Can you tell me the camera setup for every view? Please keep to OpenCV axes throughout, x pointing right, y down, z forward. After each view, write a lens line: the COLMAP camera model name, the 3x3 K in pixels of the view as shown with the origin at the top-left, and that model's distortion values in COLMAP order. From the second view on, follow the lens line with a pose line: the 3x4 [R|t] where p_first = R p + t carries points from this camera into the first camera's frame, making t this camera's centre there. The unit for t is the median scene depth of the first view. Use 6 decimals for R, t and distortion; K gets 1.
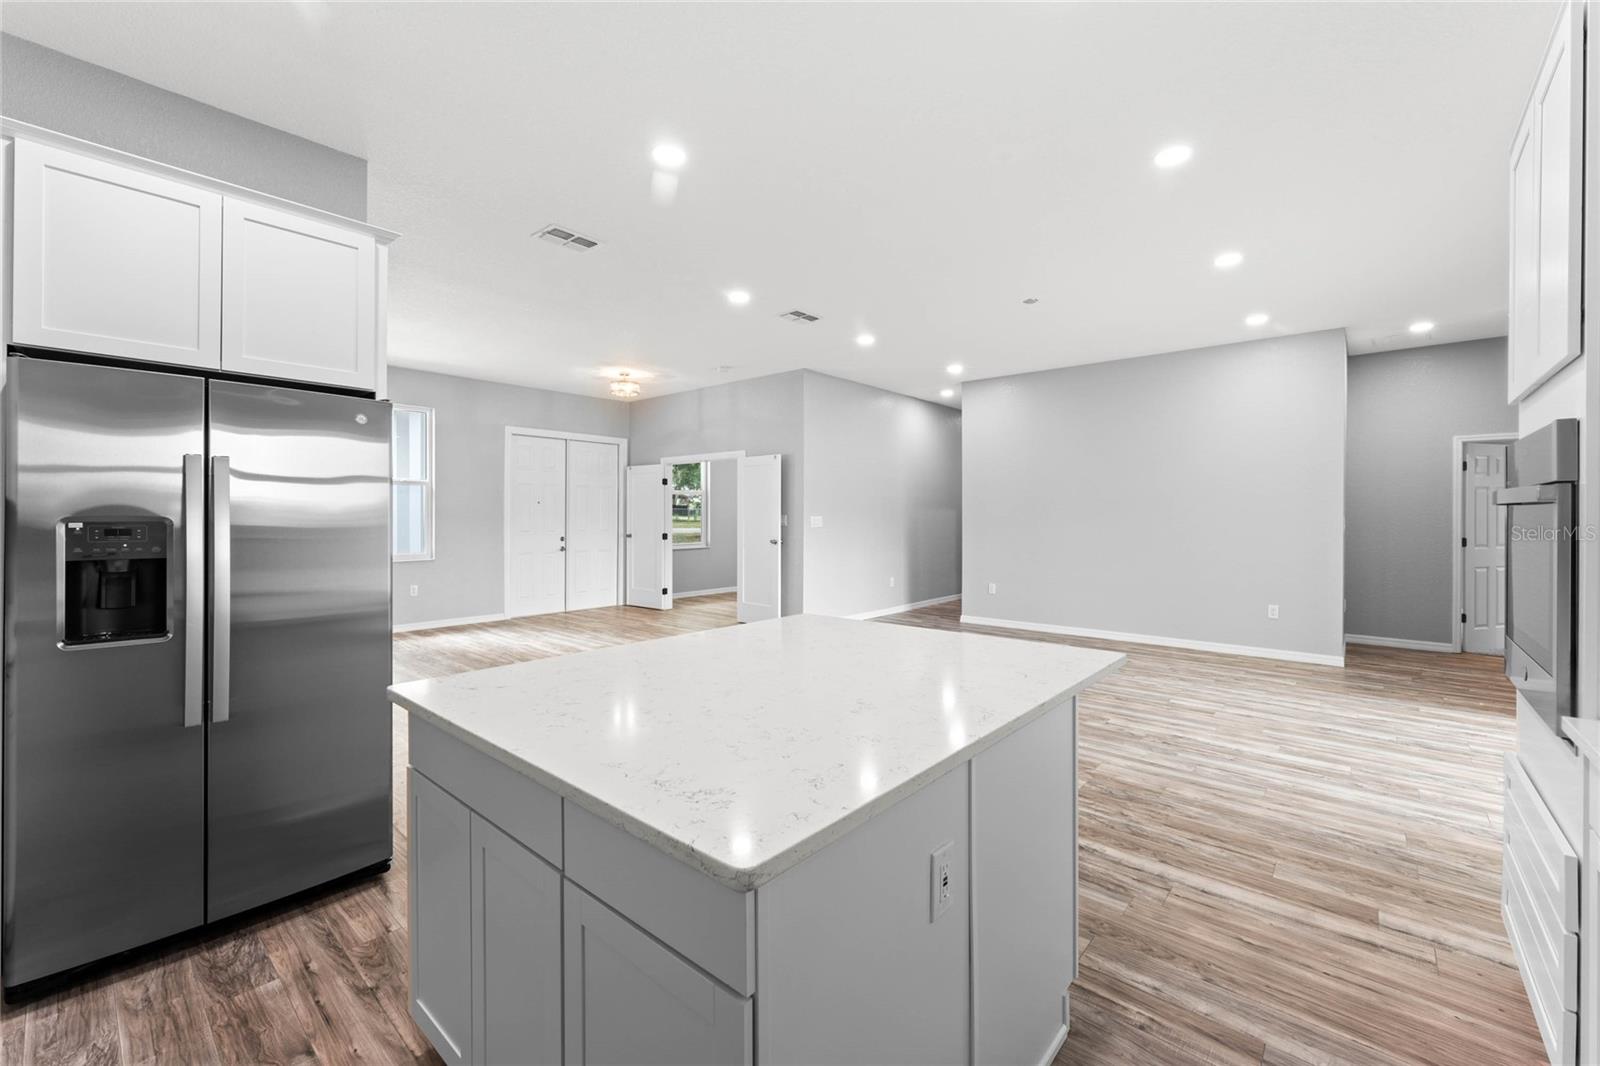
lens RADIAL K [[648.9, 0, 802.6], [0, 648.9, 519.4], [0, 0, 1]] dist [0.010190, 0.000075]
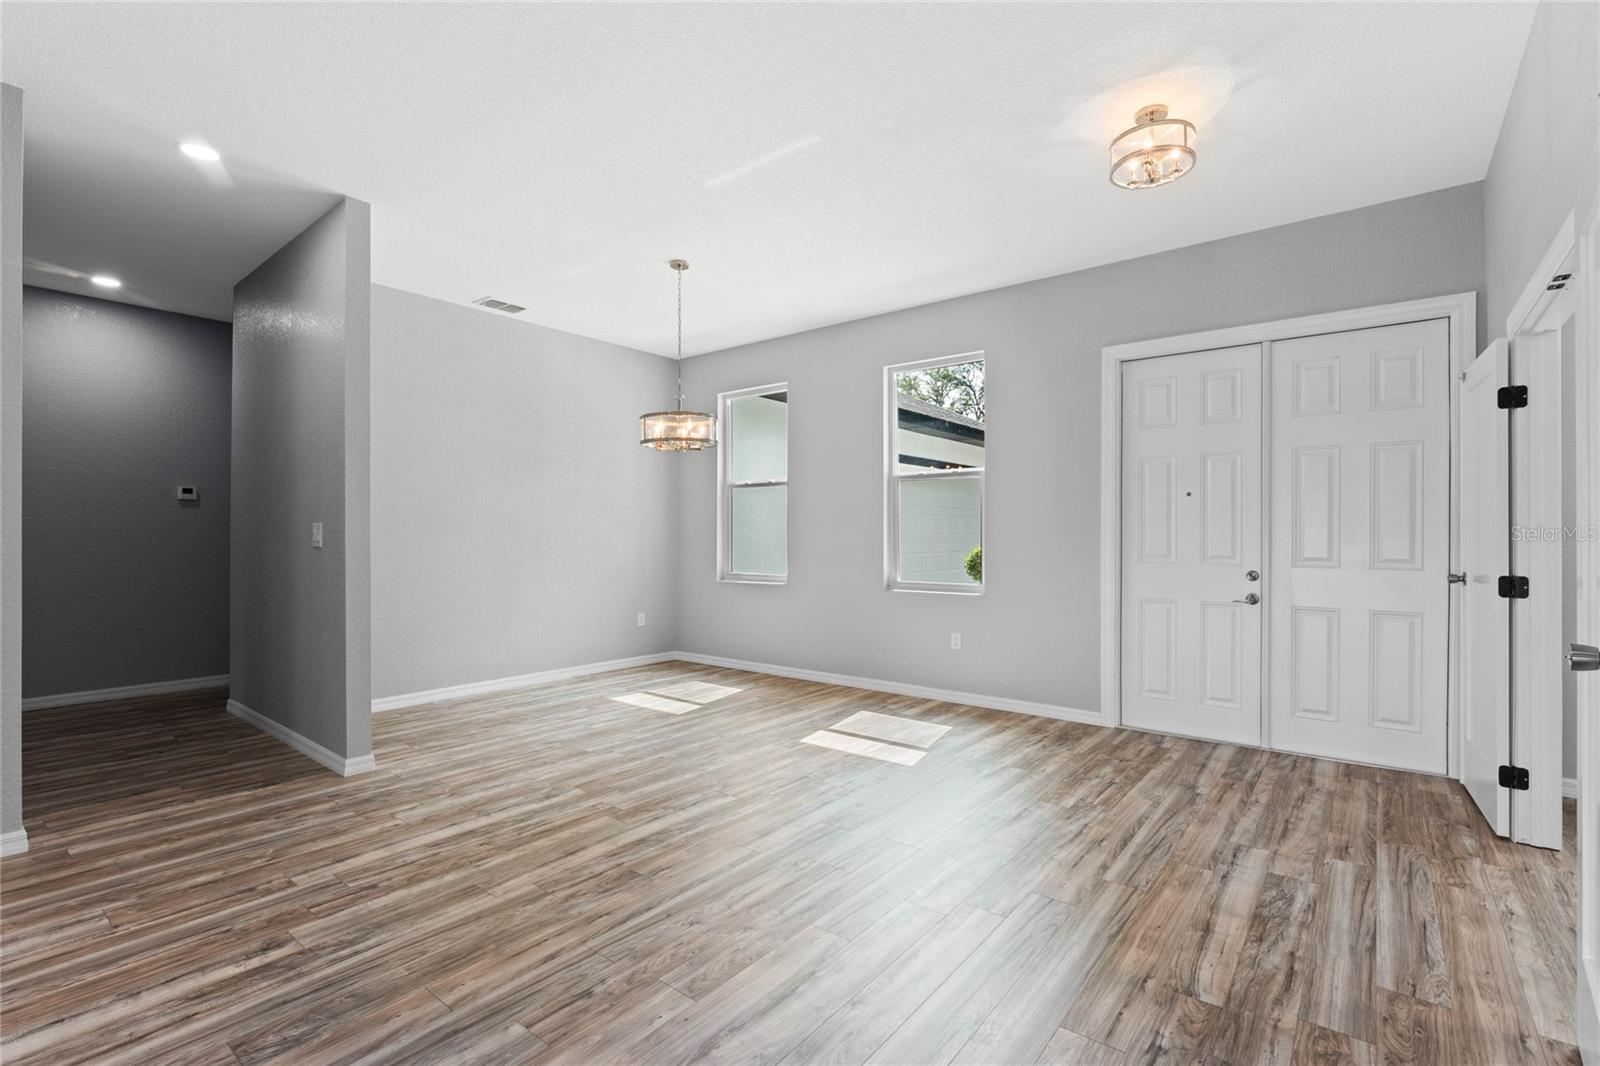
lens RADIAL K [[724.4, 0, 800.0], [0, 724.4, 533.0], [0, 0, 1]] dist [-0.001909, -0.000614]
pose [[0.039469, -0.004540, -0.999210, 0.256608], [-0.007461, 0.999960, -0.004839, 0.017016], [0.999193, 0.007646, 0.039433, 1.803167]]
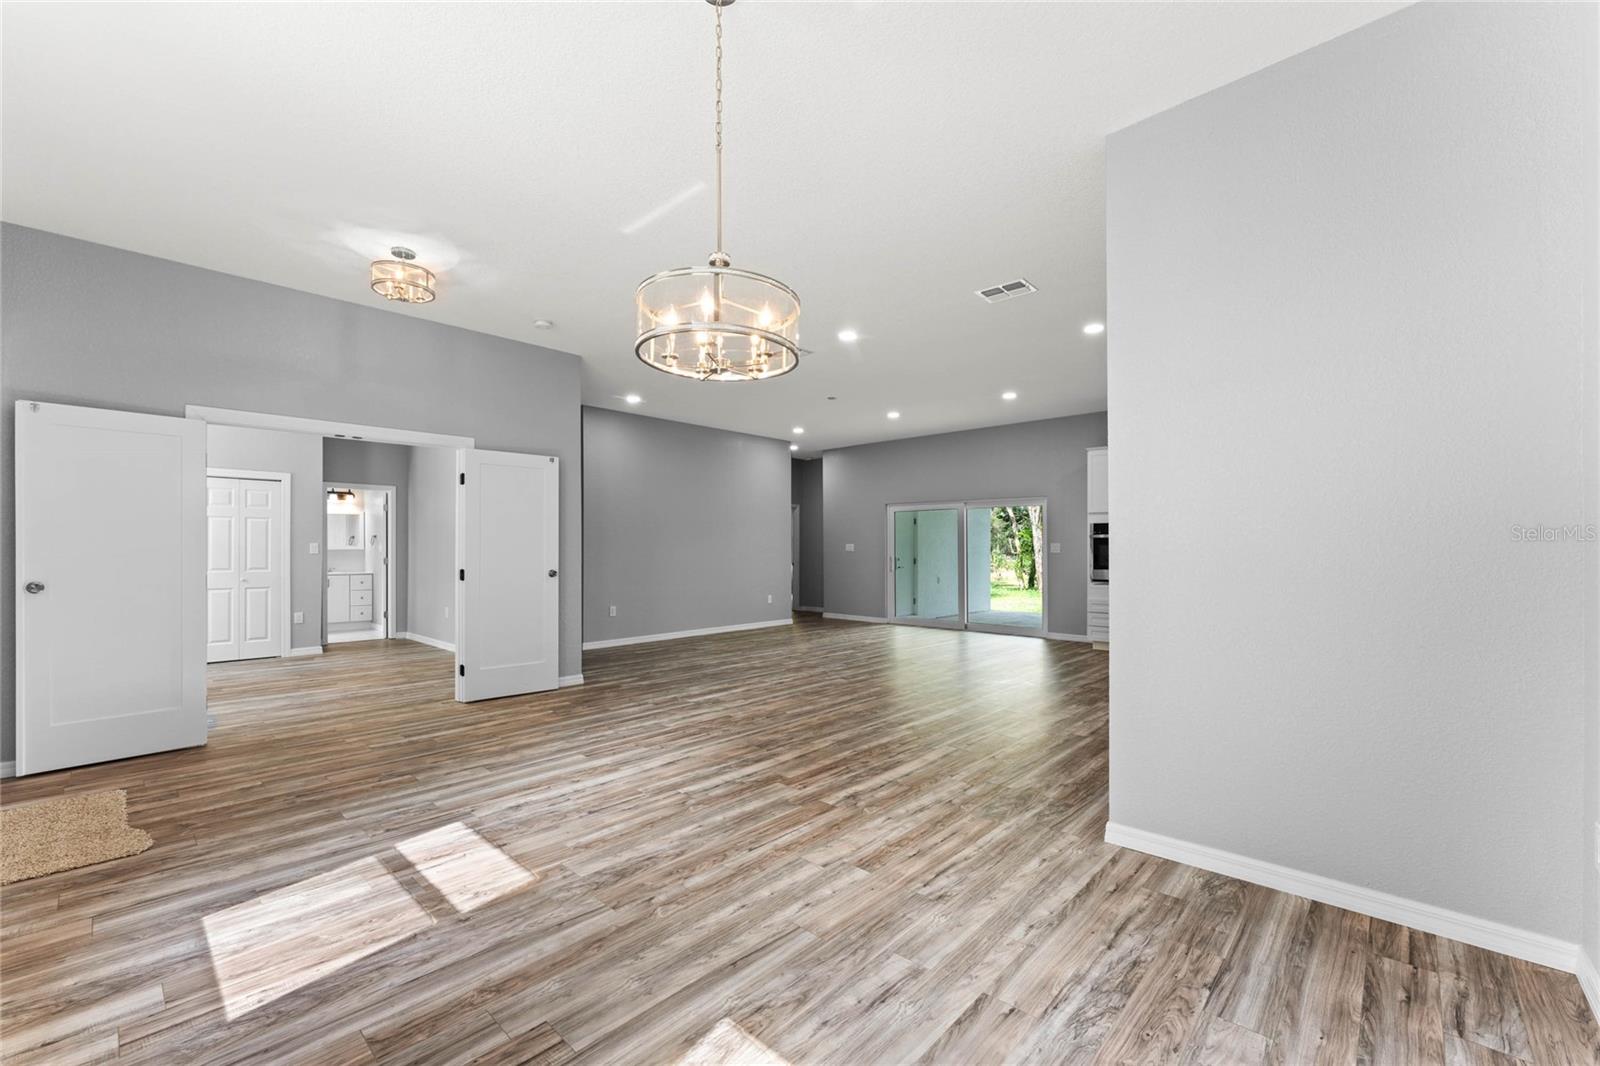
lens RADIAL K [[656.7, 0, 807.7], [0, 656.7, 550.5], [0, 0, 1]] dist [-0.000723, -0.000069]
pose [[0.029576, -0.003872, 0.999555, -1.759431], [0.008854, 0.999954, 0.003612, 0.017835], [-0.999523, 0.008743, 0.029609, 1.525902]]
